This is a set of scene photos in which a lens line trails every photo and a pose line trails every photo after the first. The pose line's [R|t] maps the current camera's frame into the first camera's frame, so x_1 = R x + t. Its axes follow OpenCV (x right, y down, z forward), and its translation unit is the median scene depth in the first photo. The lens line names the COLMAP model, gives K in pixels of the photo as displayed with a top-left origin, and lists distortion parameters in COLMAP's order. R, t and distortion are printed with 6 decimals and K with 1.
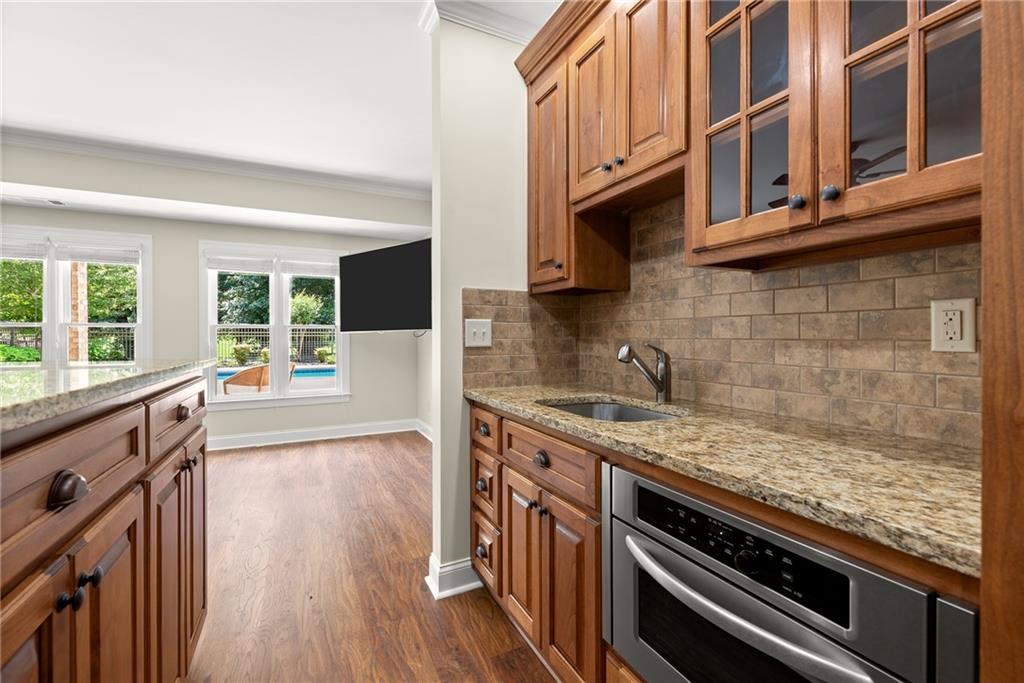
lens RADIAL K [[442.9, 0, 511.9], [0, 442.9, 339.8], [0, 0, 1]] dist [0.004048, -0.001223]
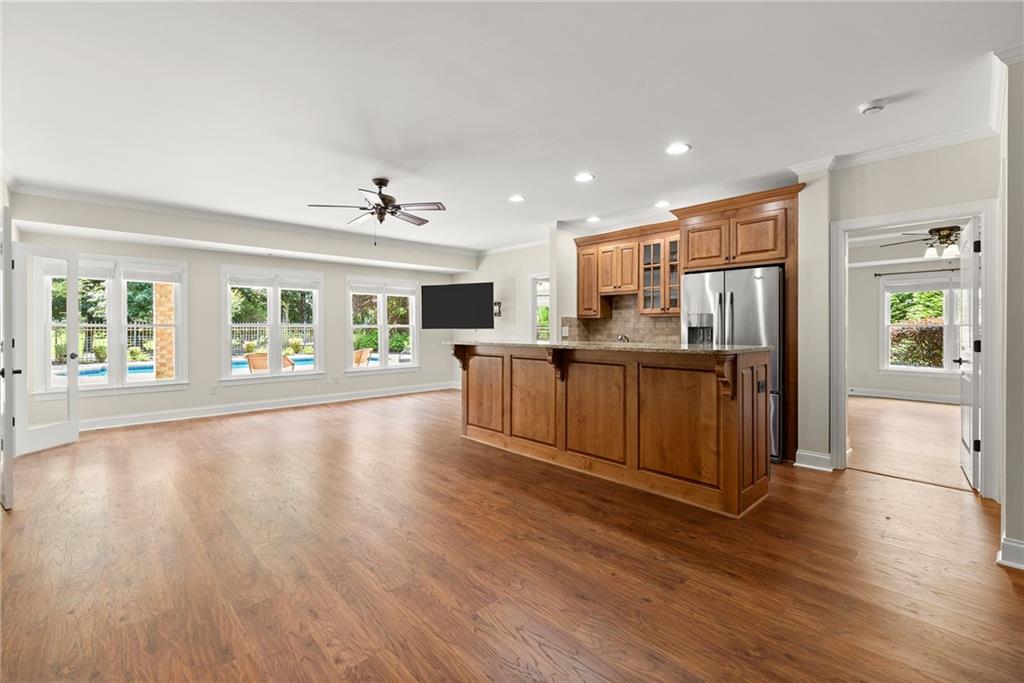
lens RADIAL K [[442.9, 0, 514.4], [0, 442.9, 335.9], [0, 0, 1]] dist [0.004048, -0.001223]
pose [[0.956208, -0.002280, 0.292679, -1.322994], [0.000671, 0.999984, 0.005599, -0.004537], [-0.292687, -0.005157, 0.956194, -1.813456]]
